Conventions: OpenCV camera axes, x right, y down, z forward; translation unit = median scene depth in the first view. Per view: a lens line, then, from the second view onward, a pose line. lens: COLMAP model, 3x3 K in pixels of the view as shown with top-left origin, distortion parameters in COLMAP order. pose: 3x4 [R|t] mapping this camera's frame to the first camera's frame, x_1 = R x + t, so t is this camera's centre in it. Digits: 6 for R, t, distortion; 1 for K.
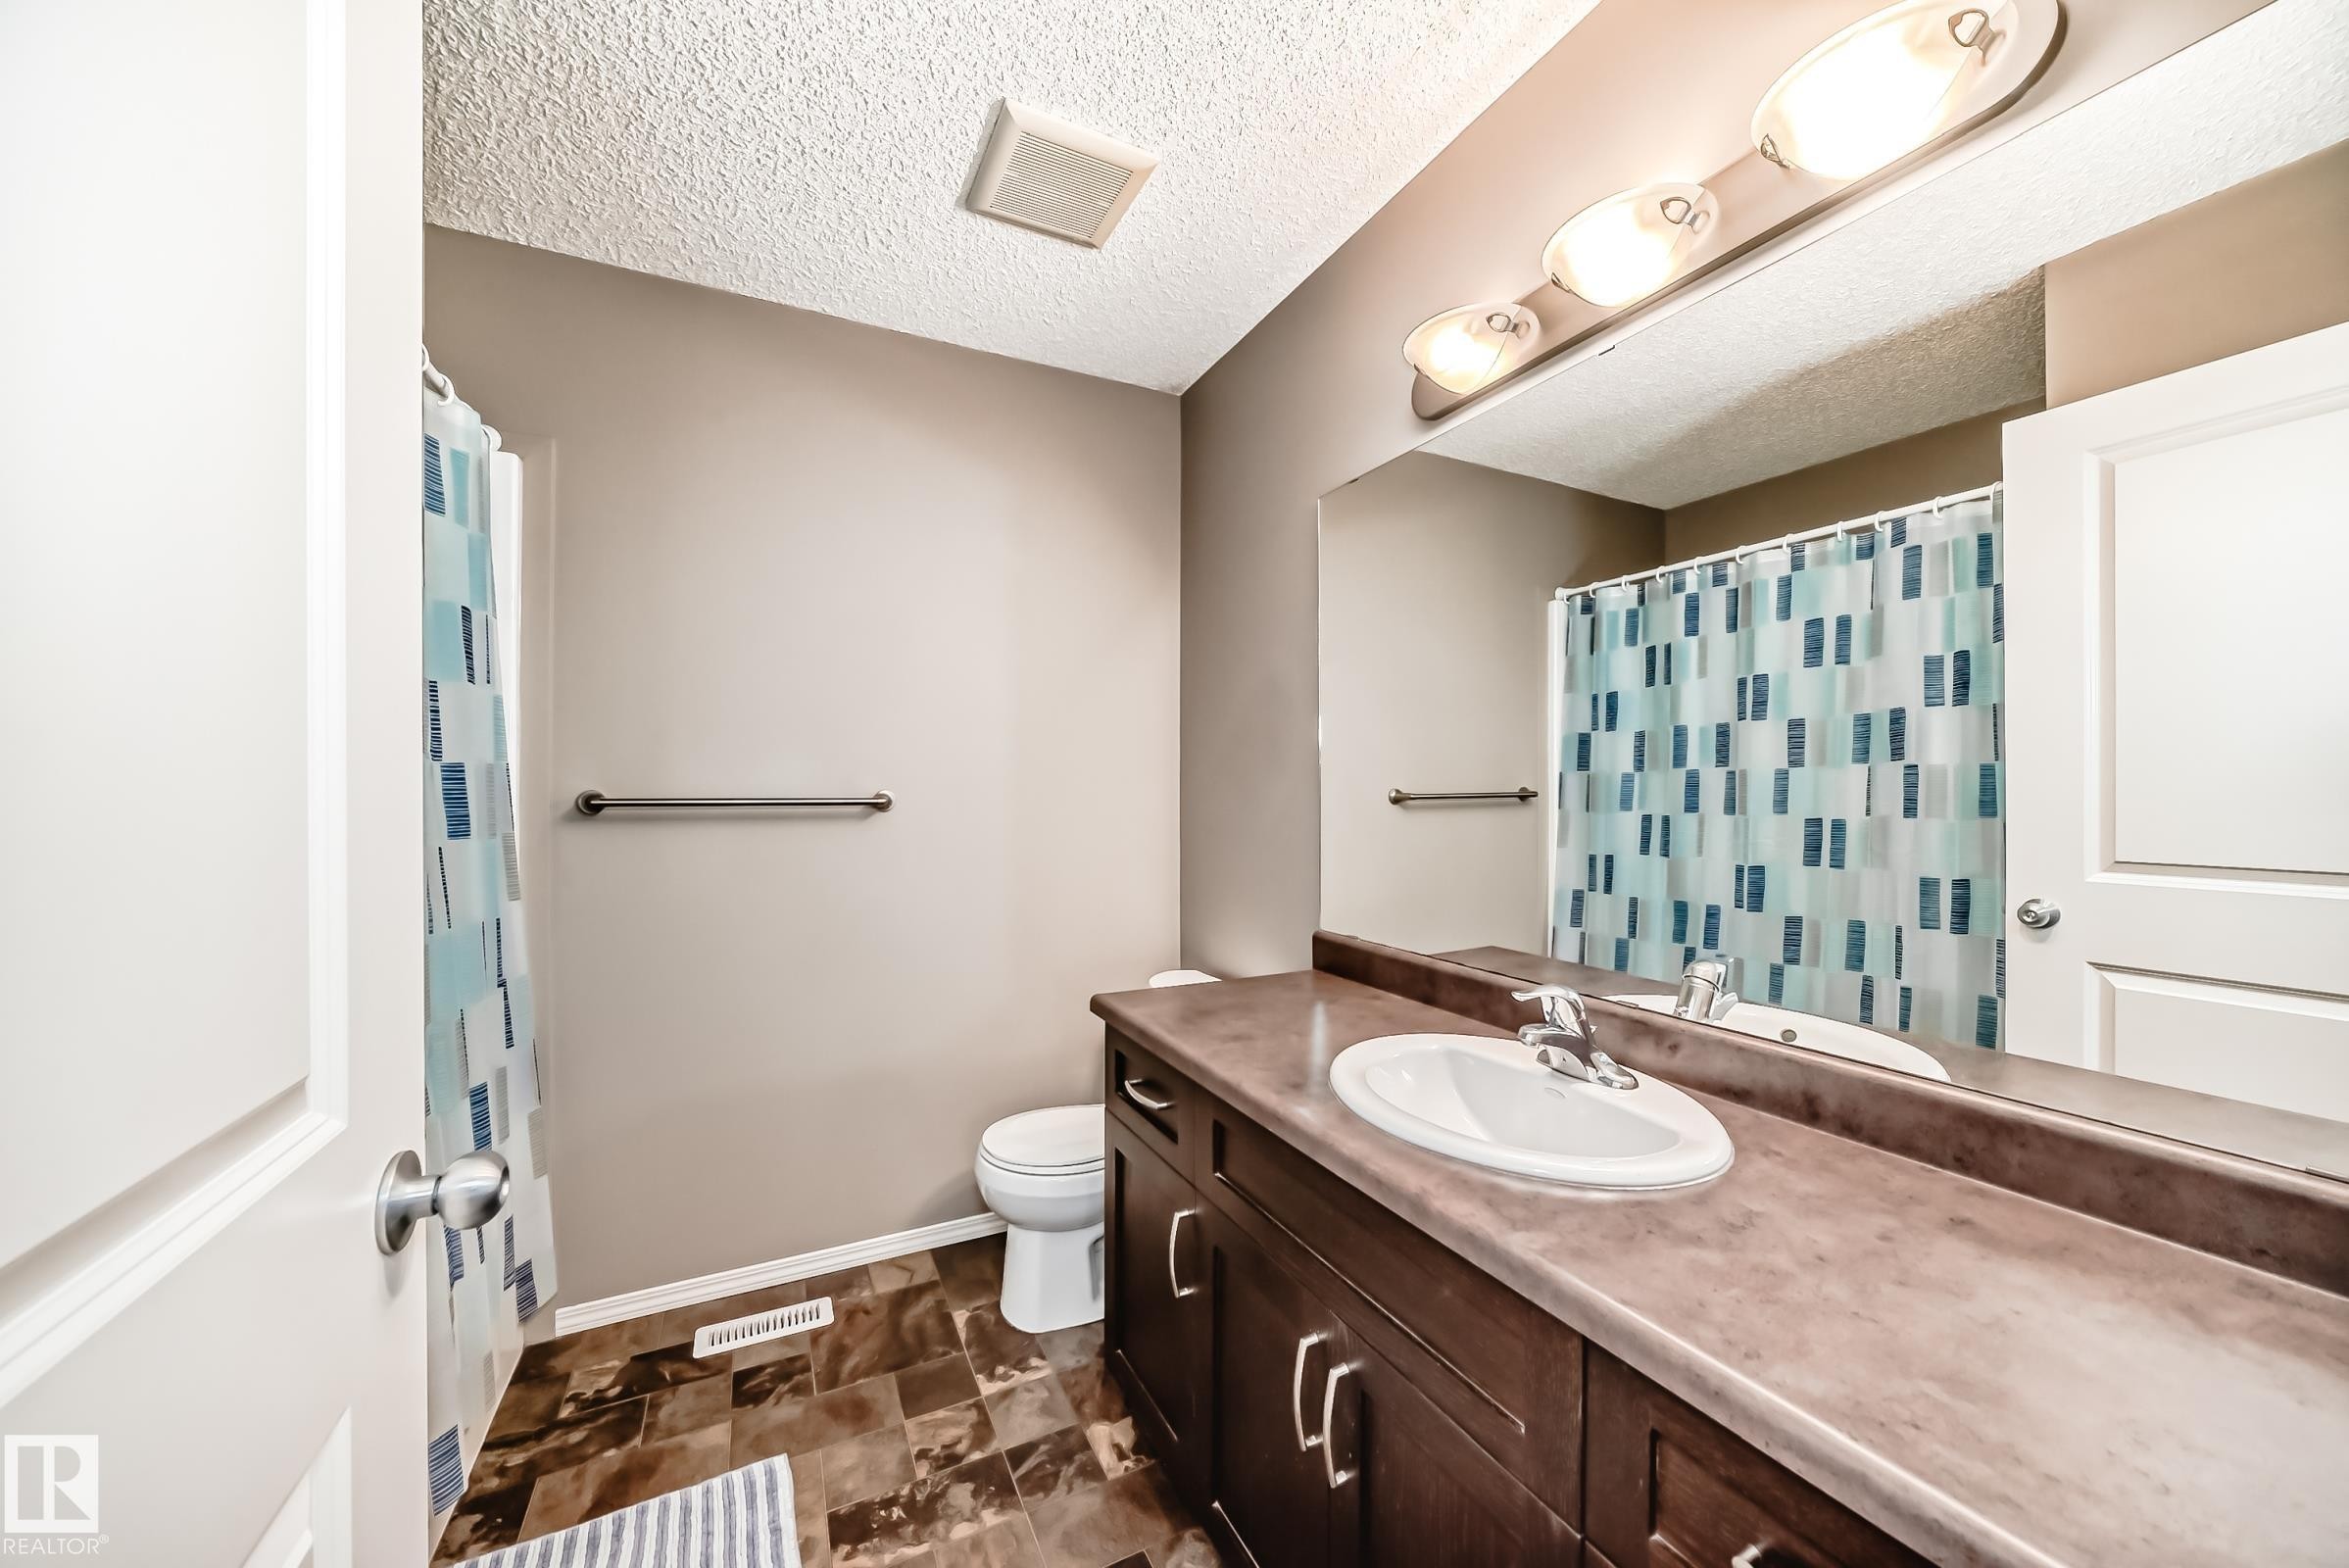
lens RADIAL K [[839.9, 0, 1189.3], [0, 839.9, 792.9], [0, 0, 1]] dist [-0.001652, 0.000019]
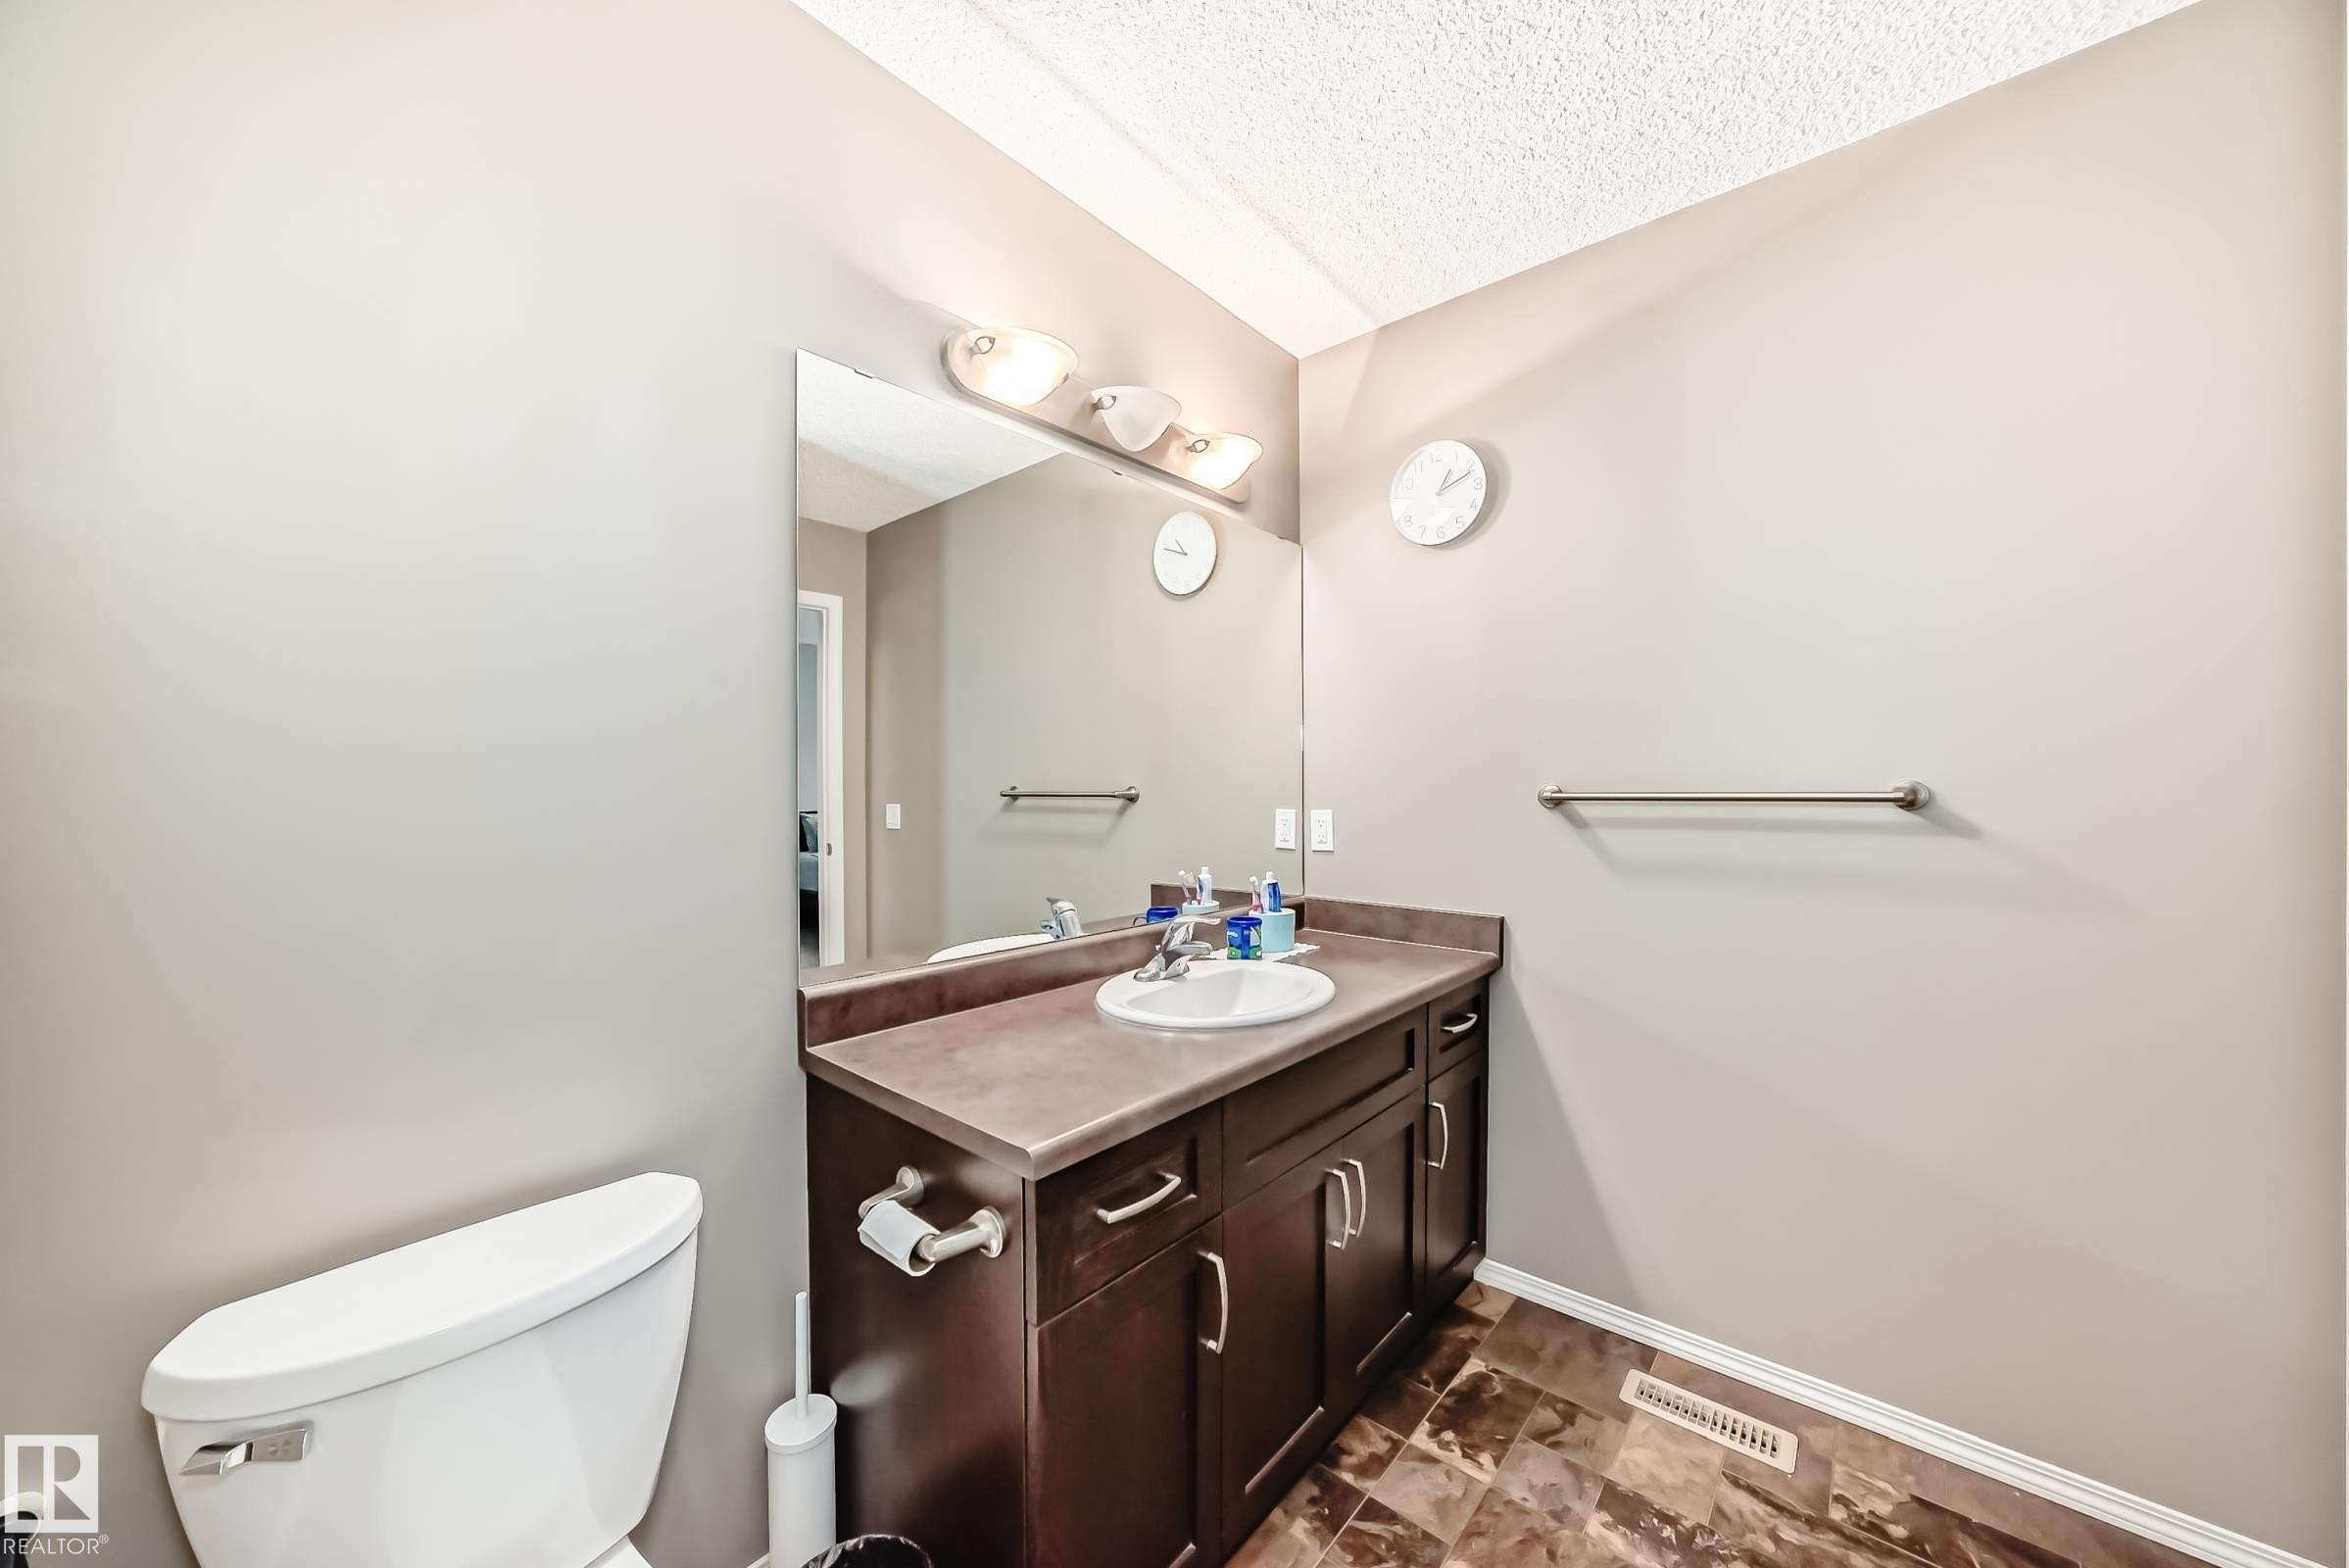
lens RADIAL K [[839.9, 0, 1171.0], [0, 839.9, 787.3], [0, 0, 1]] dist [-0.001652, 0.000019]
pose [[0.375397, 0.001299, -0.926863, 0.526052], [-0.000415, 0.999999, 0.001233, -0.002292], [0.926864, -0.000078, 0.375397, 0.422834]]
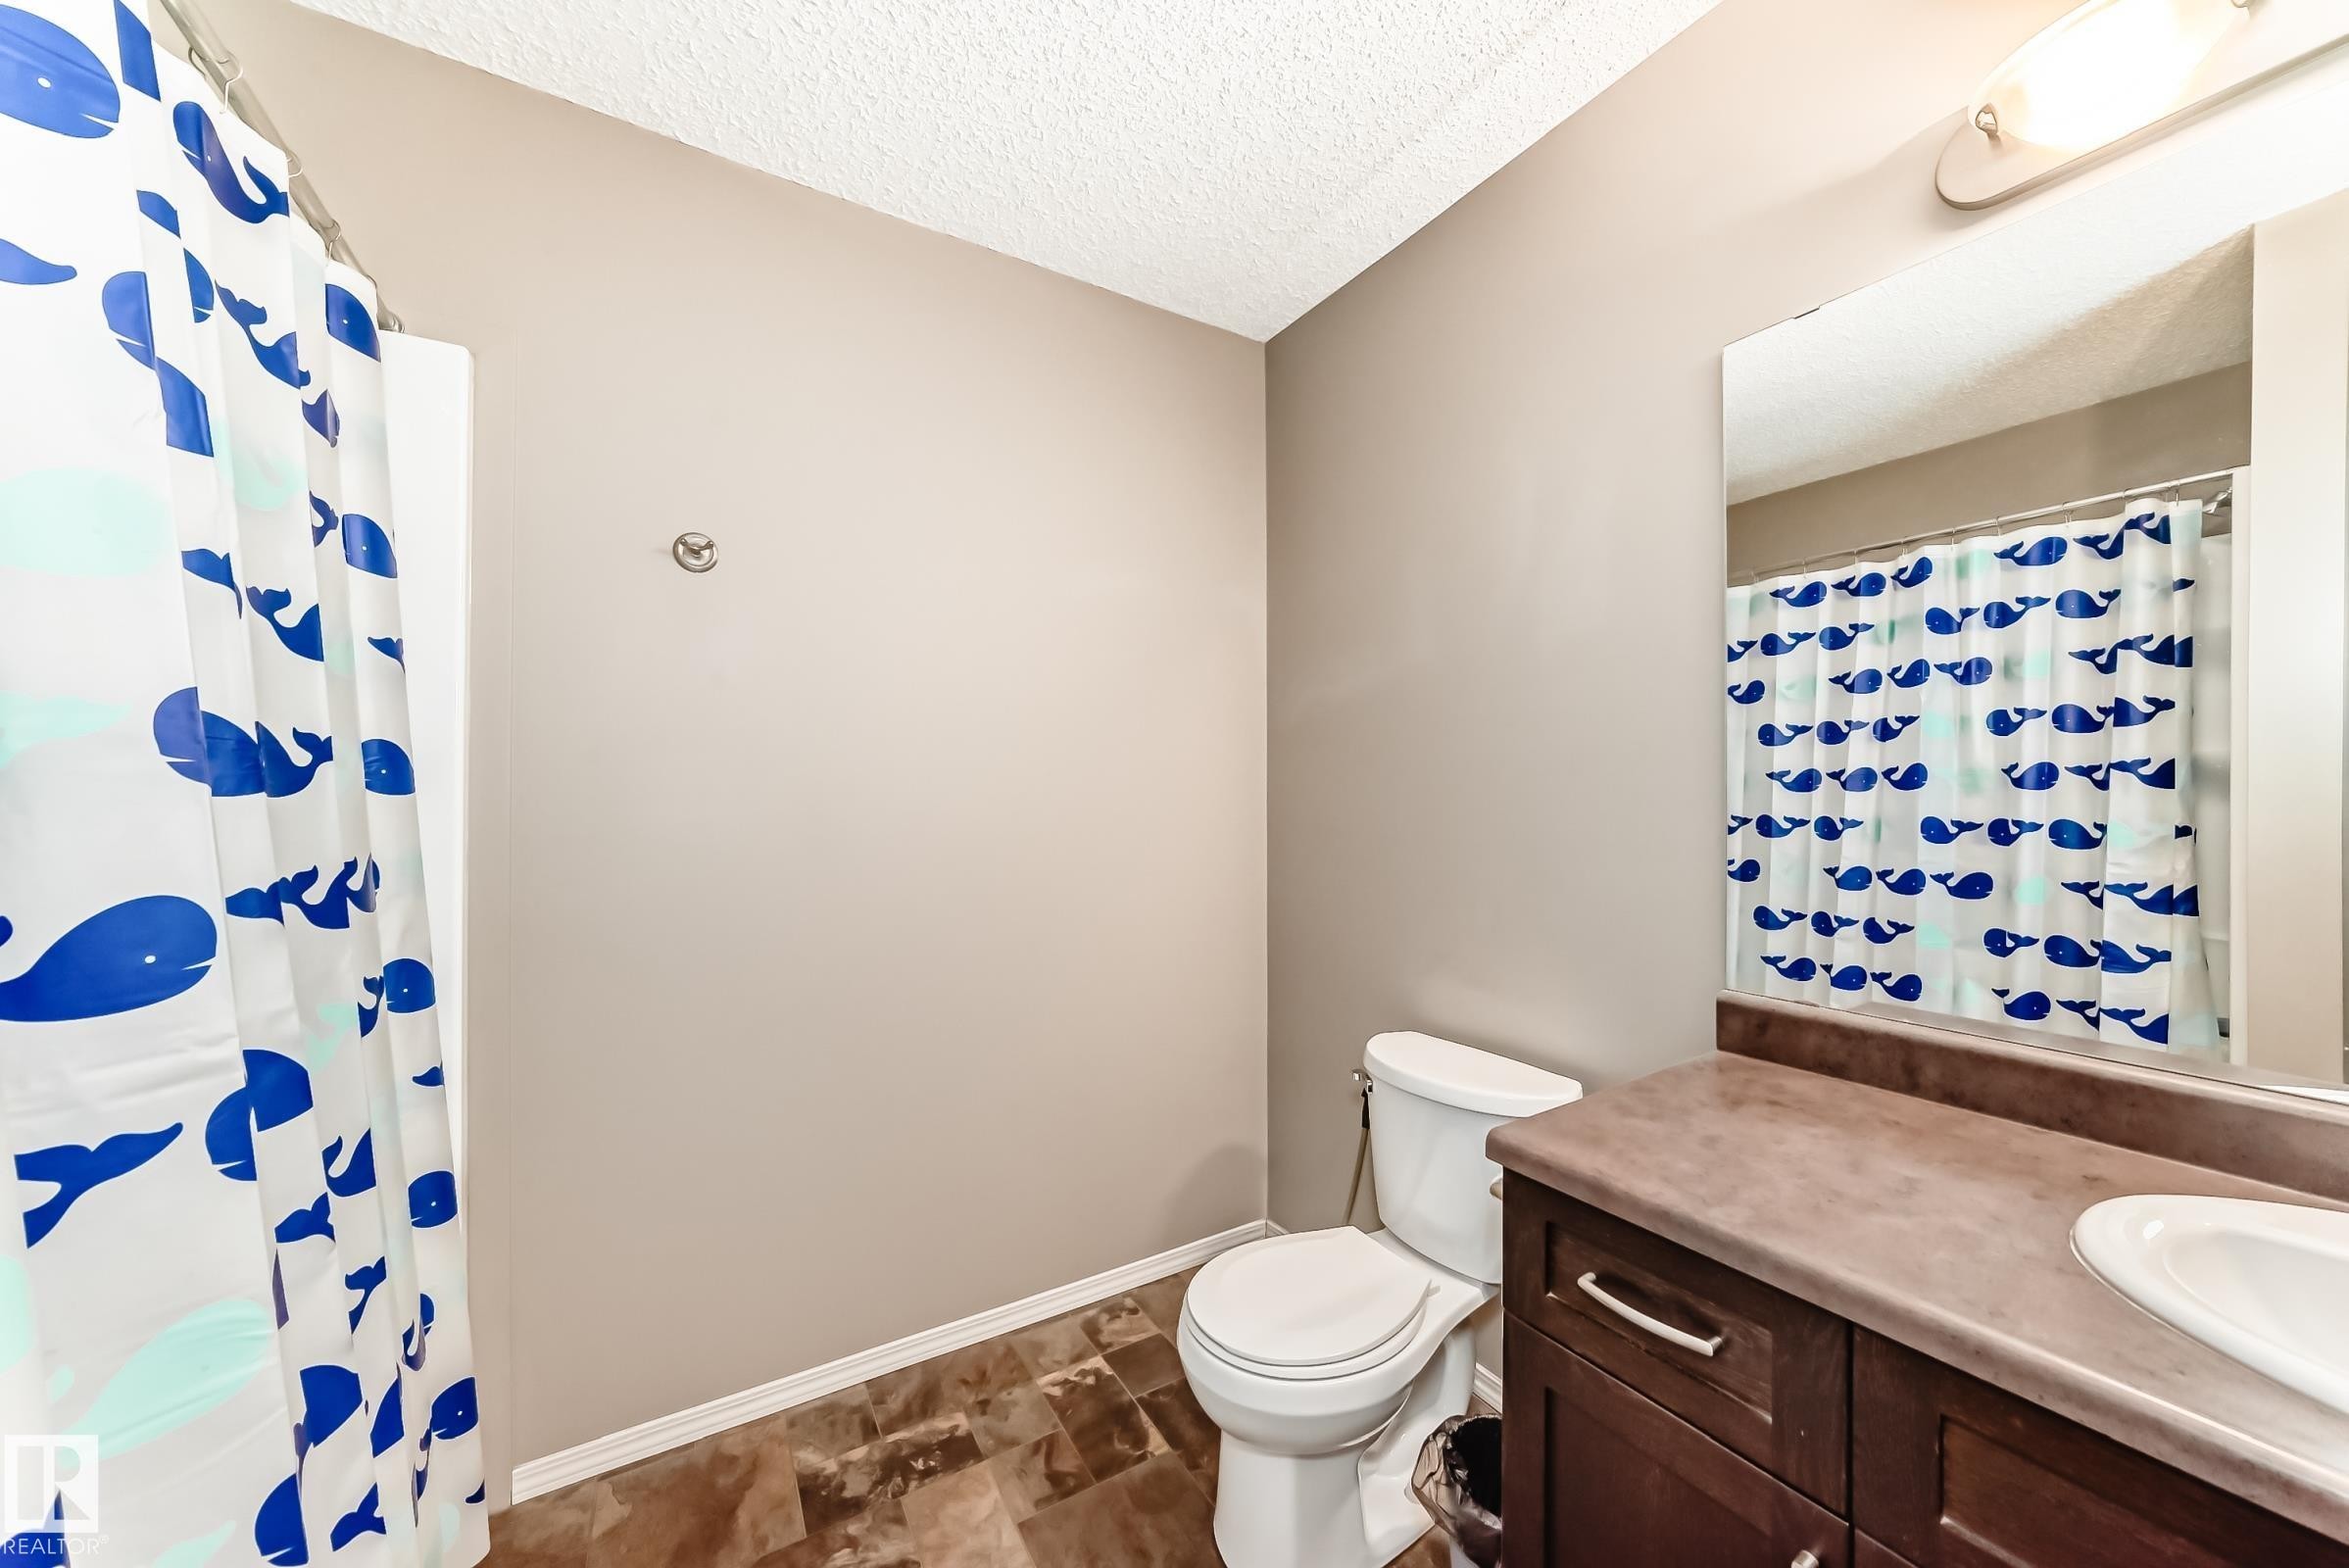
lens RADIAL K [[839.9, 0, 1179.1], [0, 839.9, 786.2], [0, 0, 1]] dist [-0.001652, 0.000019]
pose [[-0.997898, 0.023737, -0.060304, -0.308307], [0.023594, 0.999717, 0.003087, -0.008076], [0.060360, 0.001658, -0.998175, 2.137290]]
